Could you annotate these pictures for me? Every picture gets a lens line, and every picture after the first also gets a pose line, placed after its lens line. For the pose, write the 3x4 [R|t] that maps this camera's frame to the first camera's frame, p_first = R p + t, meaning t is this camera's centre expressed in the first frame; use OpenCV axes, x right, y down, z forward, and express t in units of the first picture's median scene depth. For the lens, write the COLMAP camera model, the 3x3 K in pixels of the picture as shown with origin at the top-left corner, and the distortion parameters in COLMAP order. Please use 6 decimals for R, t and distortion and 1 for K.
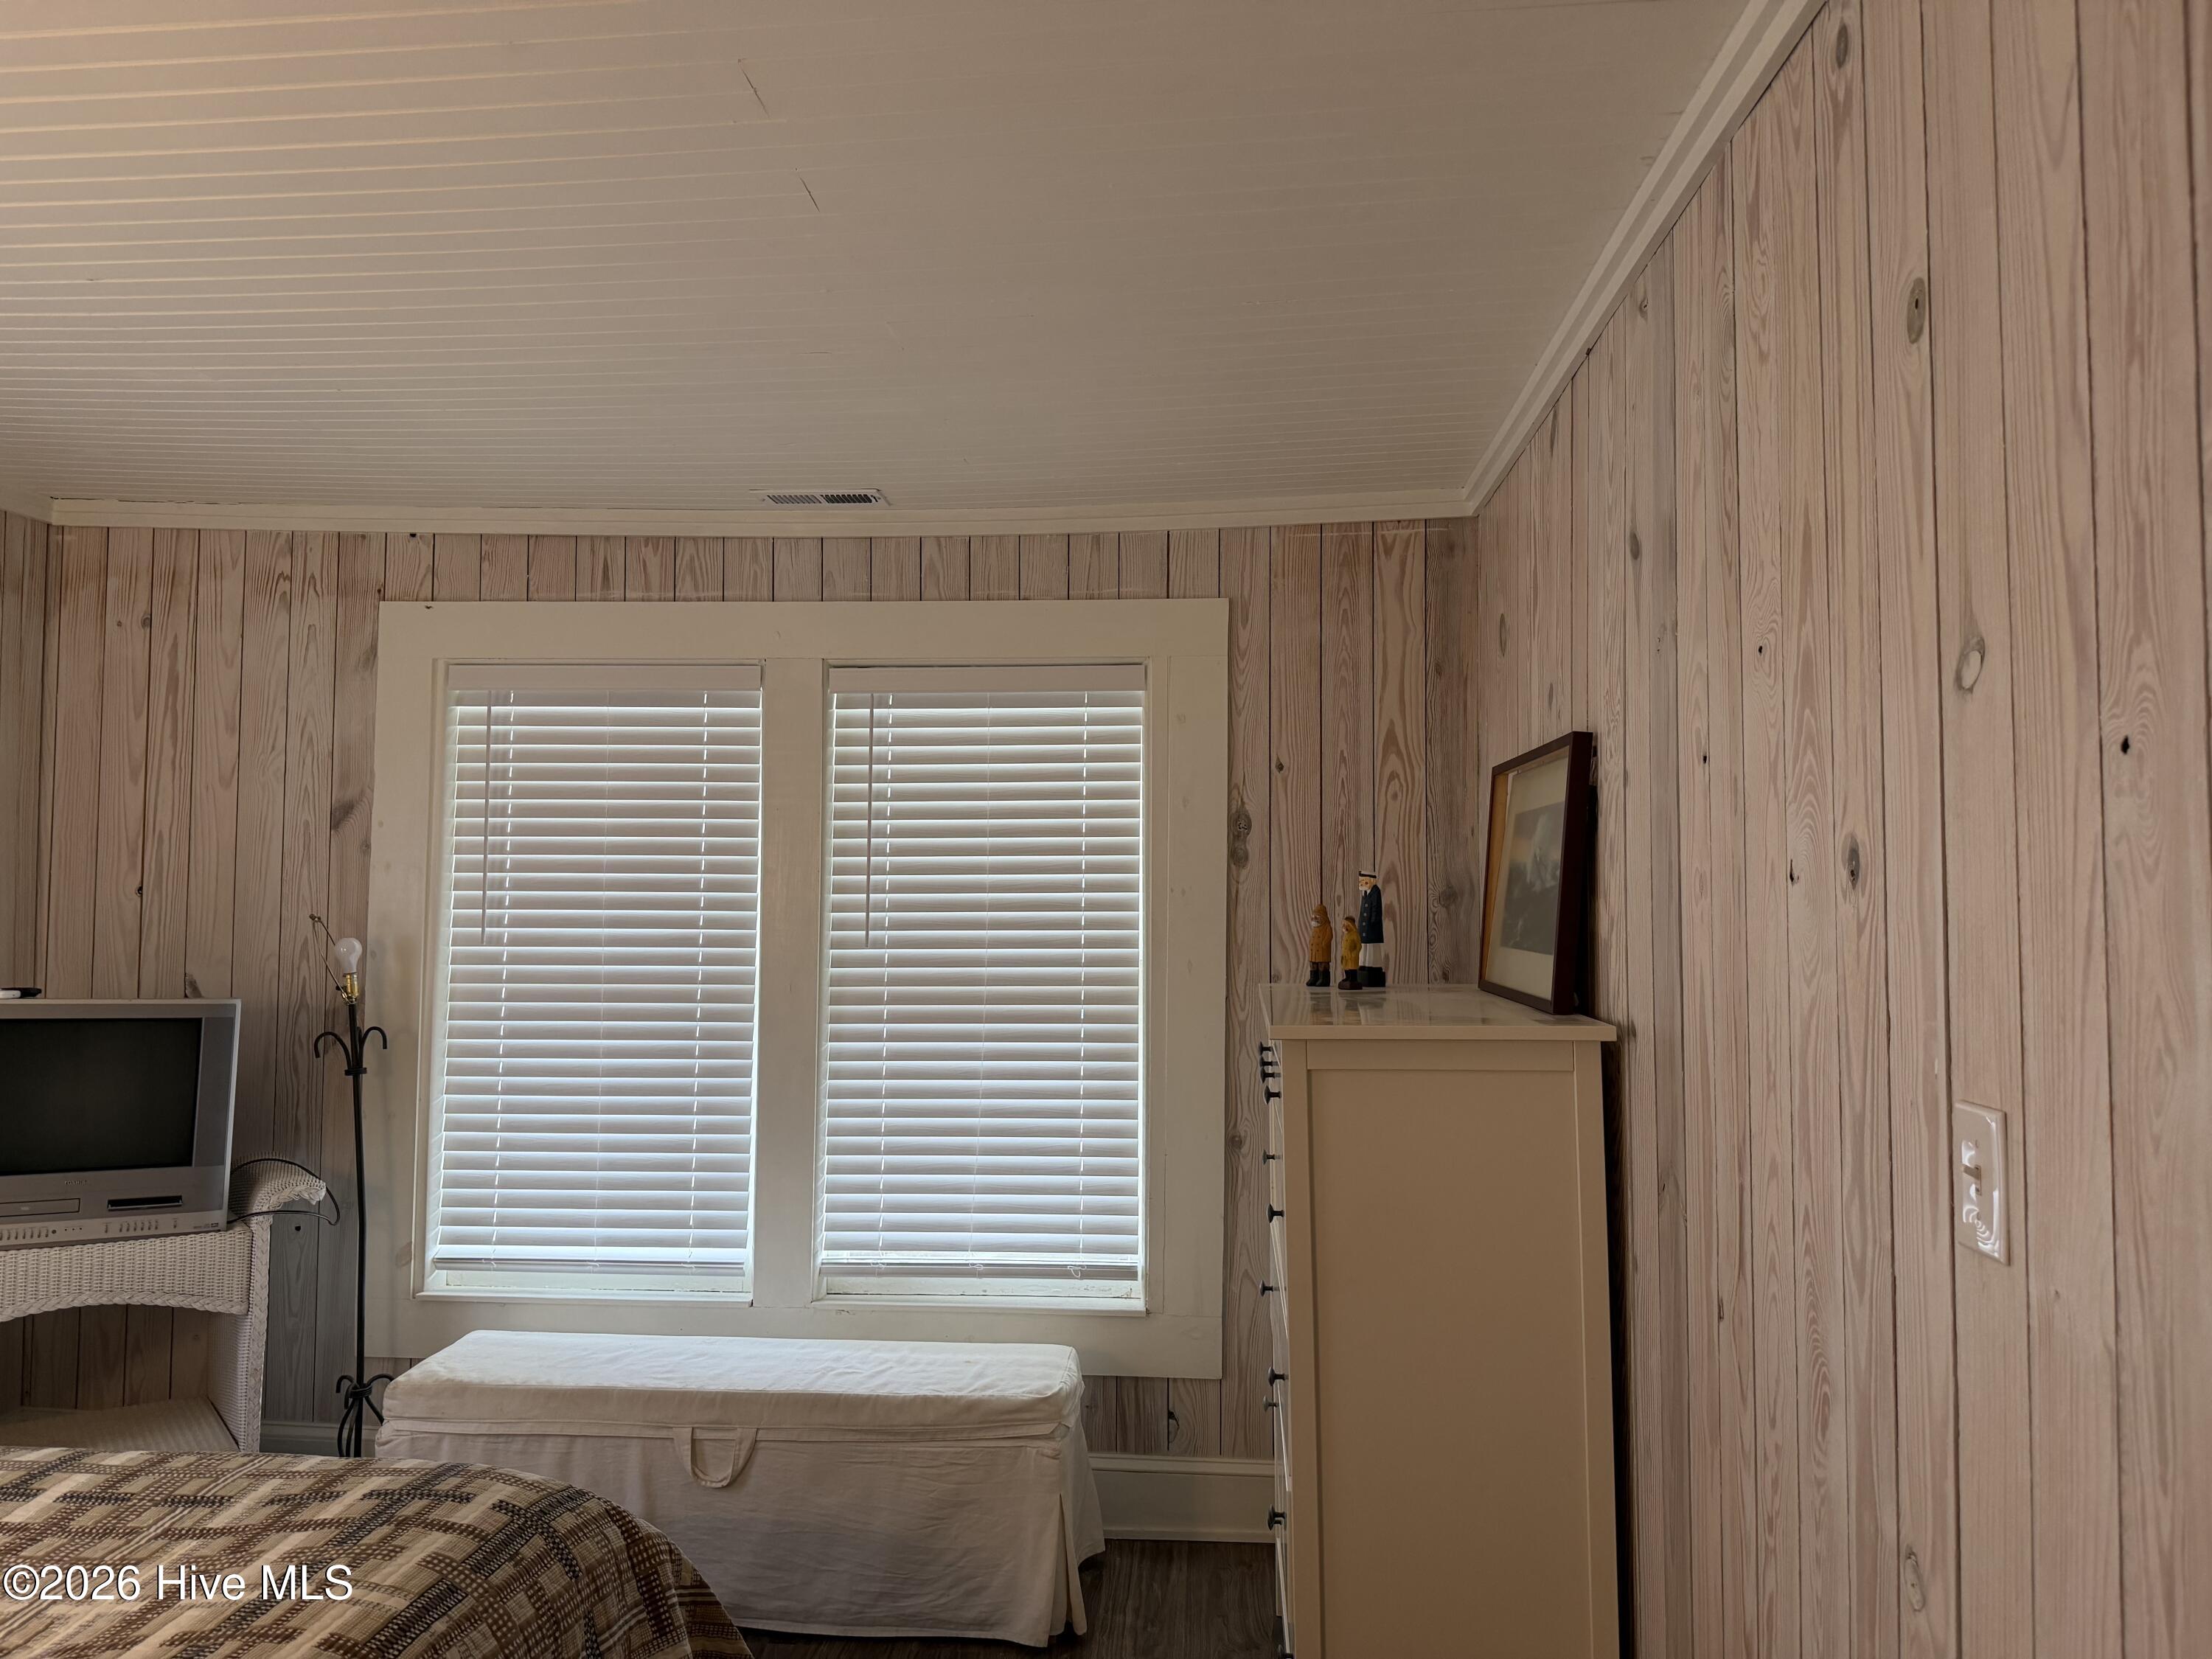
lens RADIAL K [[1557.0, 0, 1060.1], [0, 1557.0, 818.6], [0, 0, 1]] dist [0.090406, -0.067129]
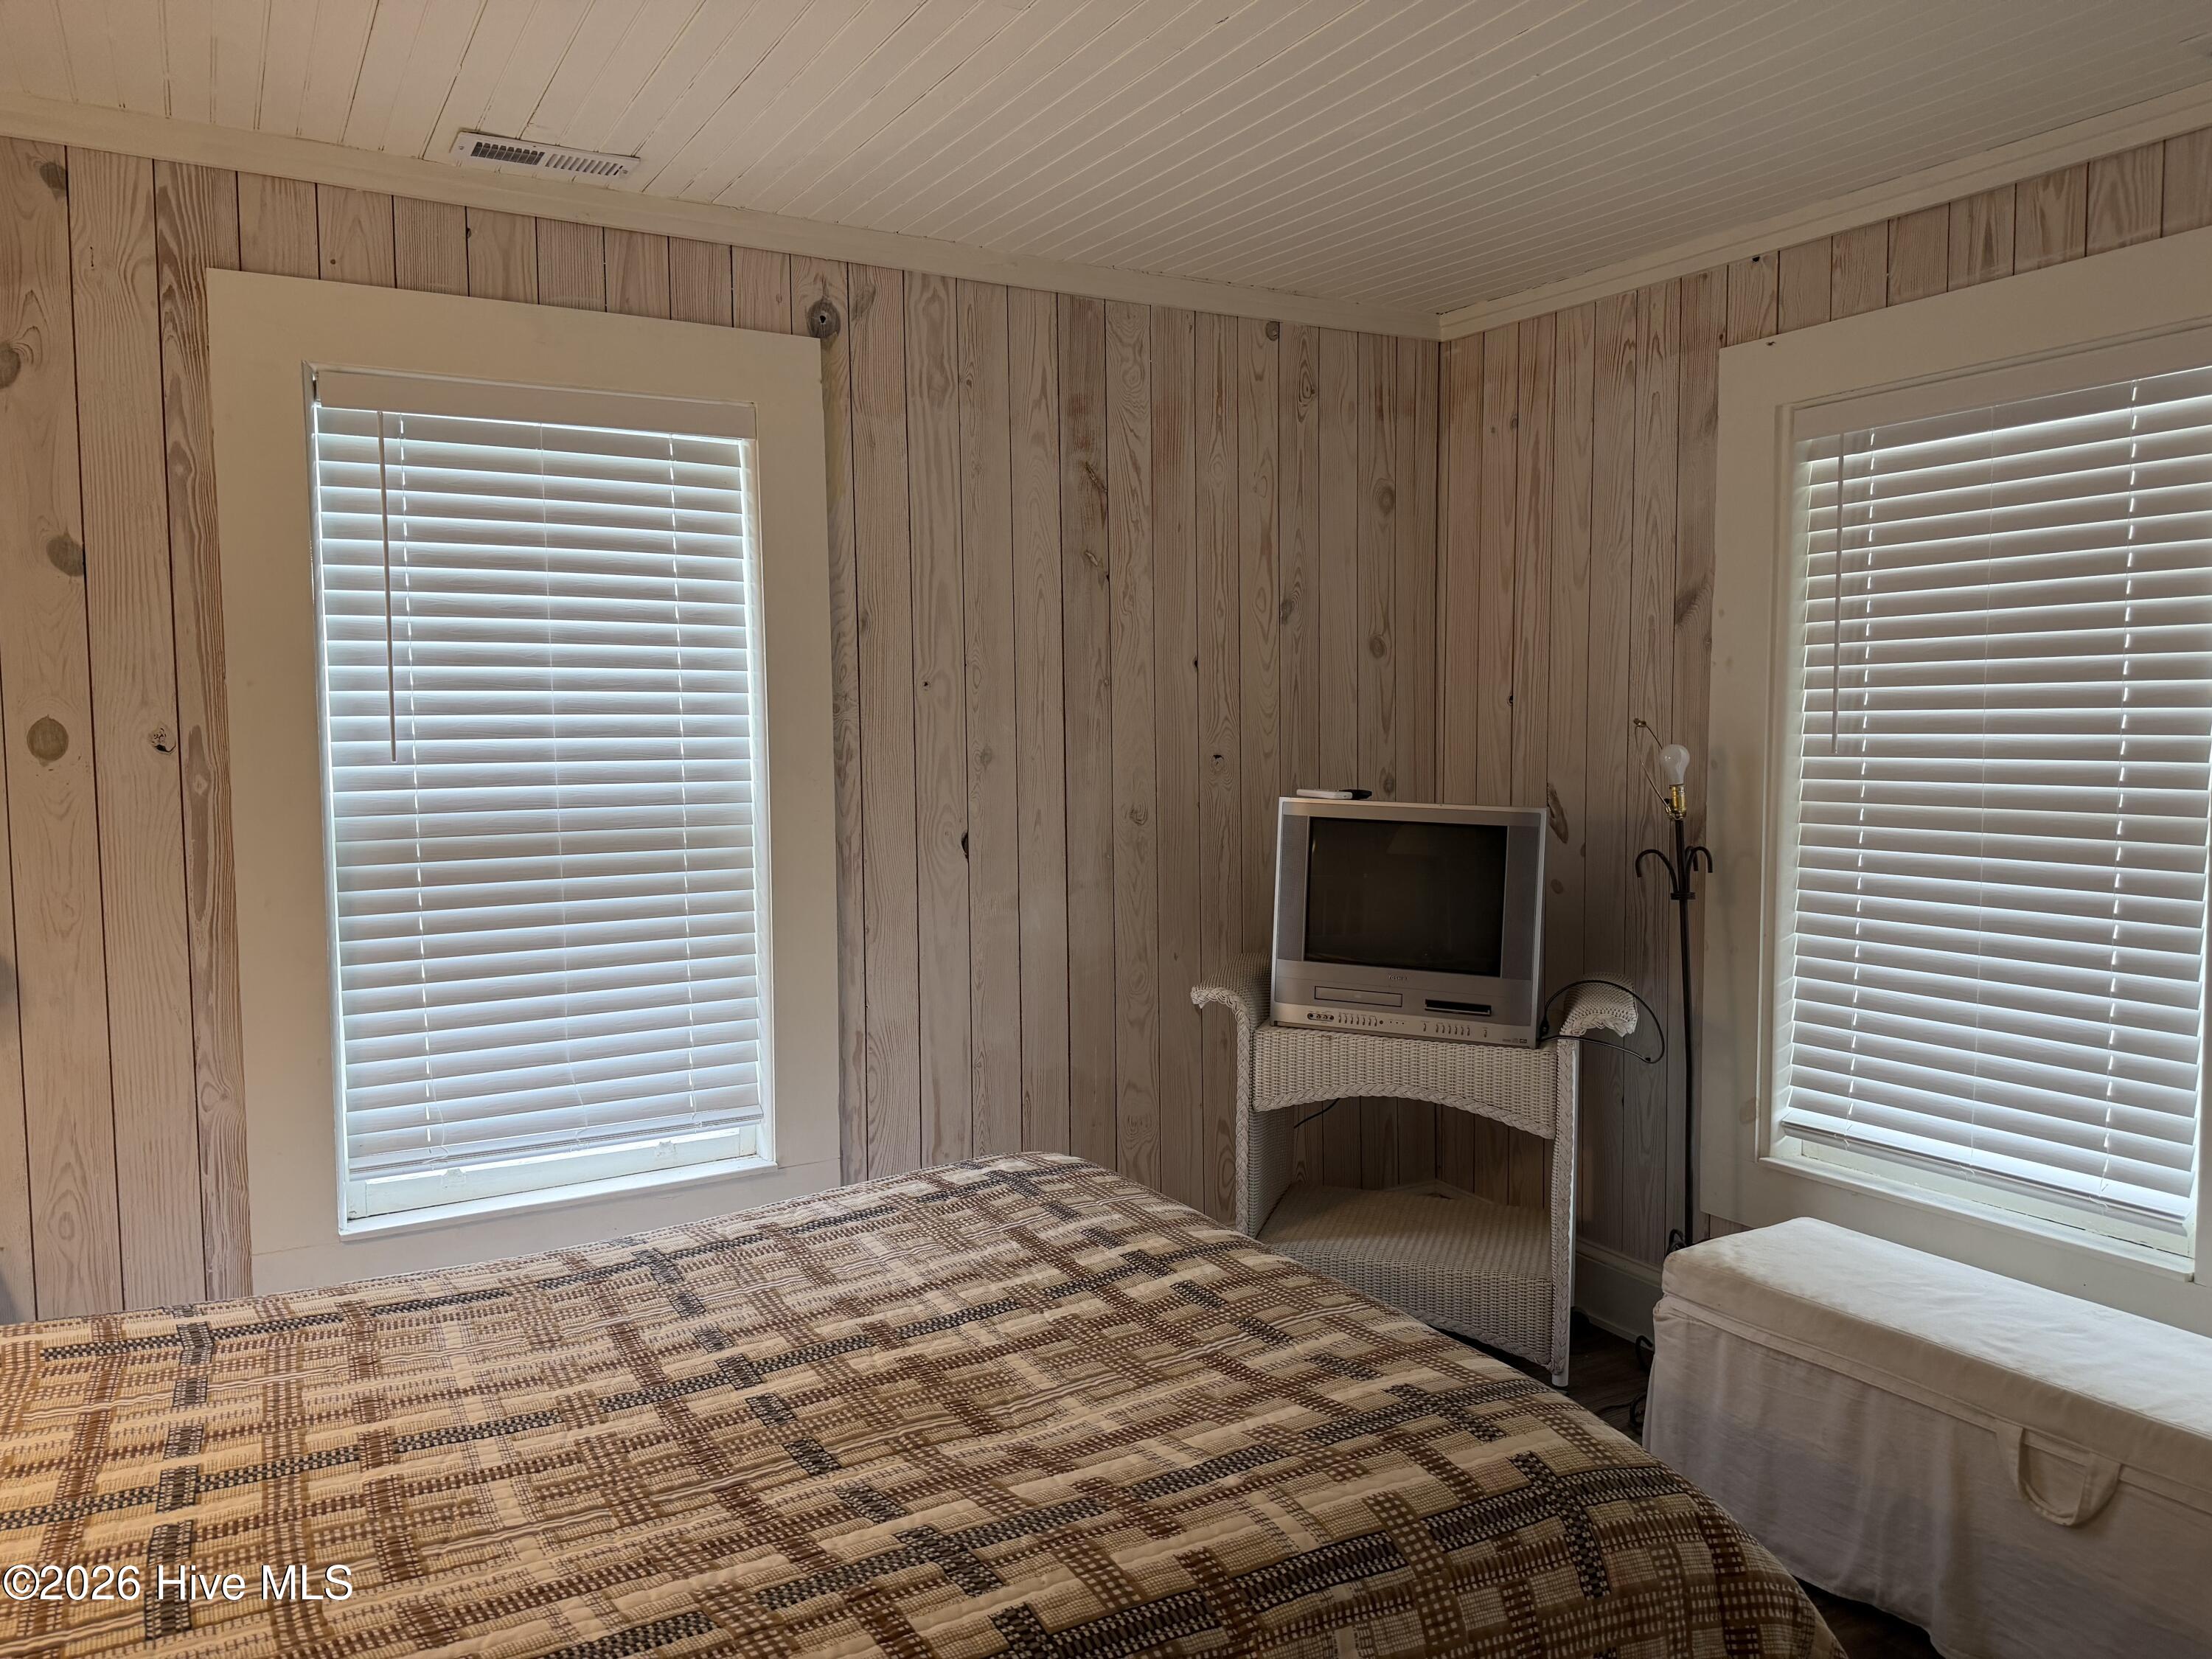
lens RADIAL K [[1566.7, 0, 1107.8], [0, 1566.7, 816.2], [0, 0, 1]] dist [0.053975, -0.066077]
pose [[0.589341, 0.035238, -0.807116, 0.071050], [0.050610, 0.995476, 0.080417, 0.027984], [0.806298, -0.088241, 0.584891, 0.225438]]
